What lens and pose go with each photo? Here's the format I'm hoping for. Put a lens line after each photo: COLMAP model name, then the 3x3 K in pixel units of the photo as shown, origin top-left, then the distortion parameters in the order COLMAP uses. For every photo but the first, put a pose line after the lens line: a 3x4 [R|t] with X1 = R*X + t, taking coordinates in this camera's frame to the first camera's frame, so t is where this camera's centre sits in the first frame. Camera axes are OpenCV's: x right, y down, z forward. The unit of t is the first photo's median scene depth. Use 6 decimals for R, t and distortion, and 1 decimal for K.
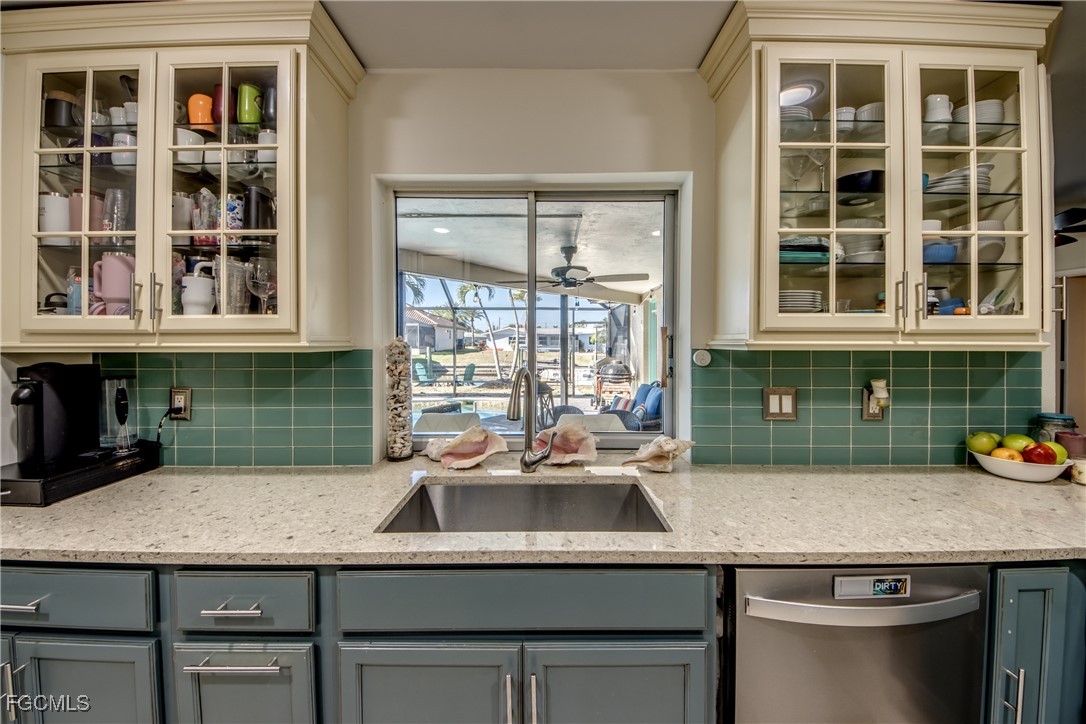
lens RADIAL K [[419.1, 0, 559.0], [0, 419.1, 342.7], [0, 0, 1]] dist [0.013368, -0.010092]
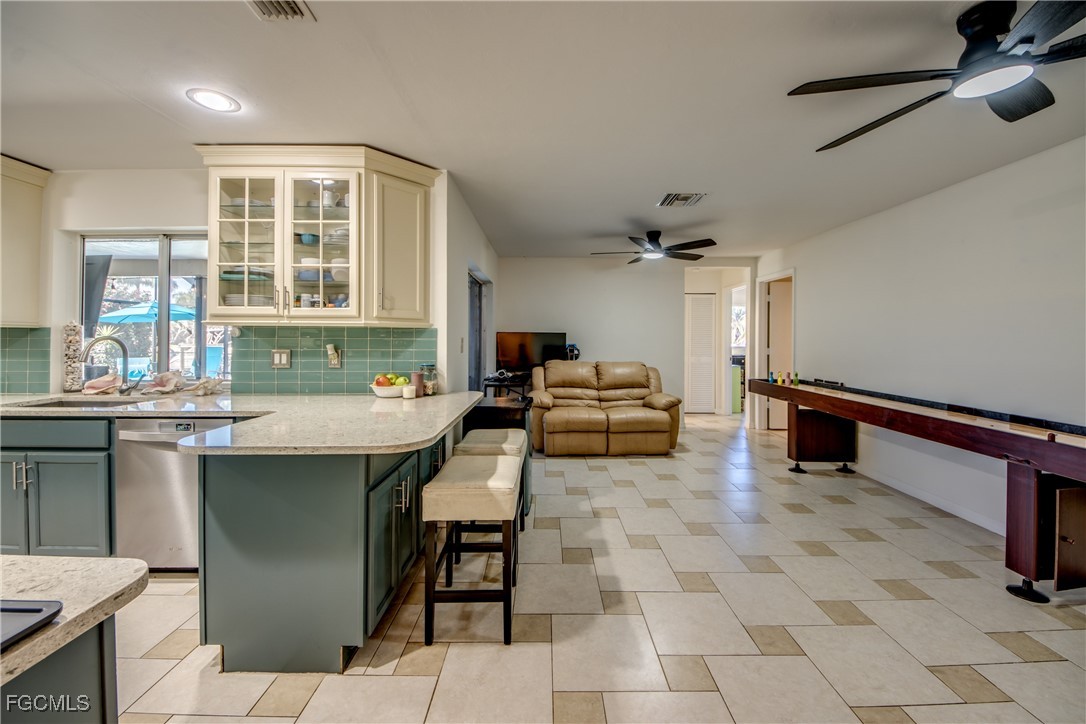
lens RADIAL K [[419.1, 0, 538.5], [0, 419.1, 344.1], [0, 0, 1]] dist [0.013368, -0.010092]
pose [[0.999780, 0.004509, 0.020509, 1.808601], [-0.004561, 0.999986, 0.002499, 0.086308], [-0.020497, -0.002592, 0.999787, -0.905808]]
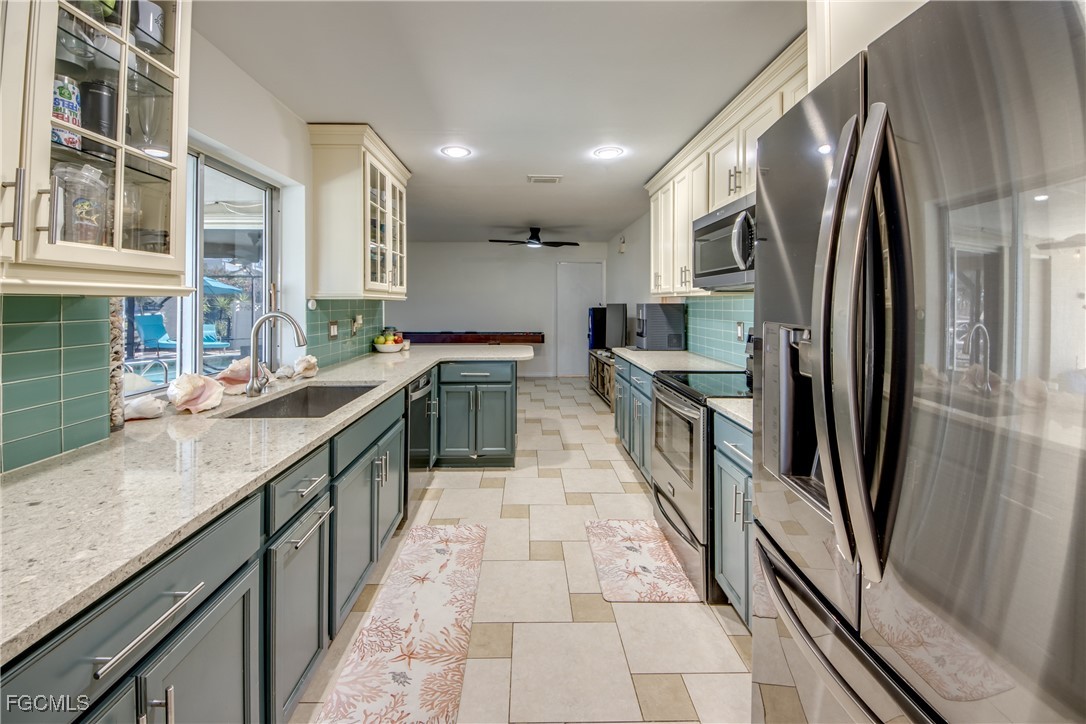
lens RADIAL K [[419.1, 0, 521.8], [0, 419.1, 301.8], [0, 0, 1]] dist [0.013368, -0.010092]
pose [[0.006017, 0.002985, 0.999977, -1.444676], [0.010282, 0.999942, -0.003047, 0.042996], [-0.999929, 0.010300, 0.005986, 0.216760]]
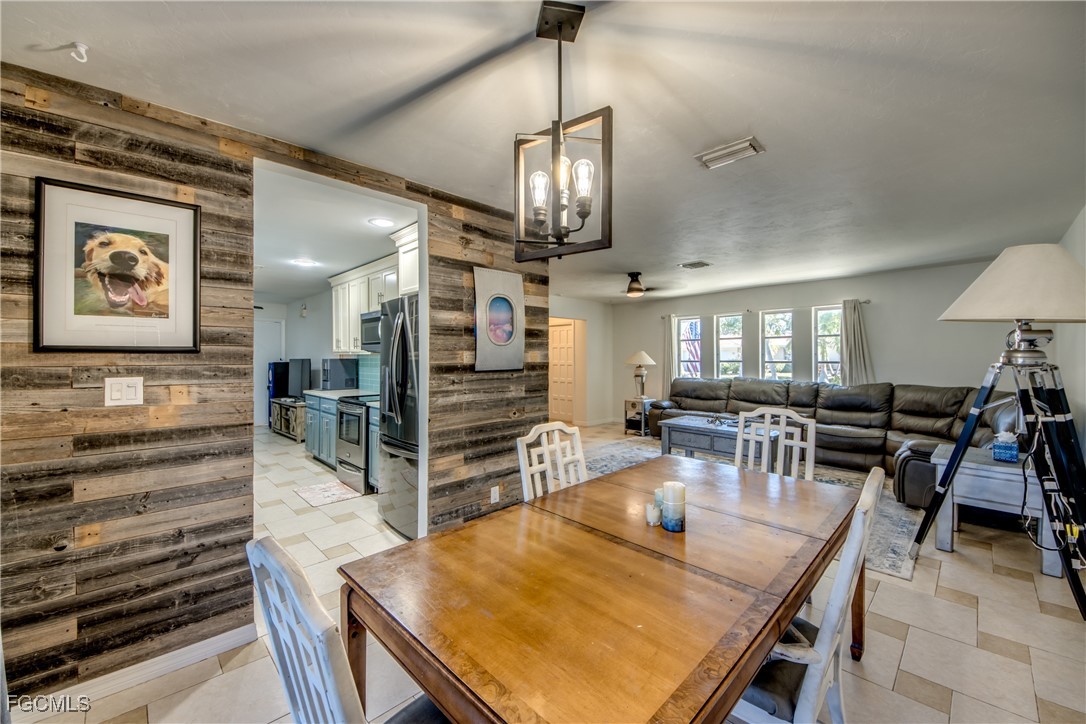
lens RADIAL K [[419.1, 0, 557.6], [0, 419.1, 356.8], [0, 0, 1]] dist [0.013368, -0.010092]
pose [[-0.720933, 0.000818, 0.693005, -3.072297], [0.008064, 0.999941, 0.007209, 0.022060], [-0.692958, 0.010786, -0.720897, 0.813644]]
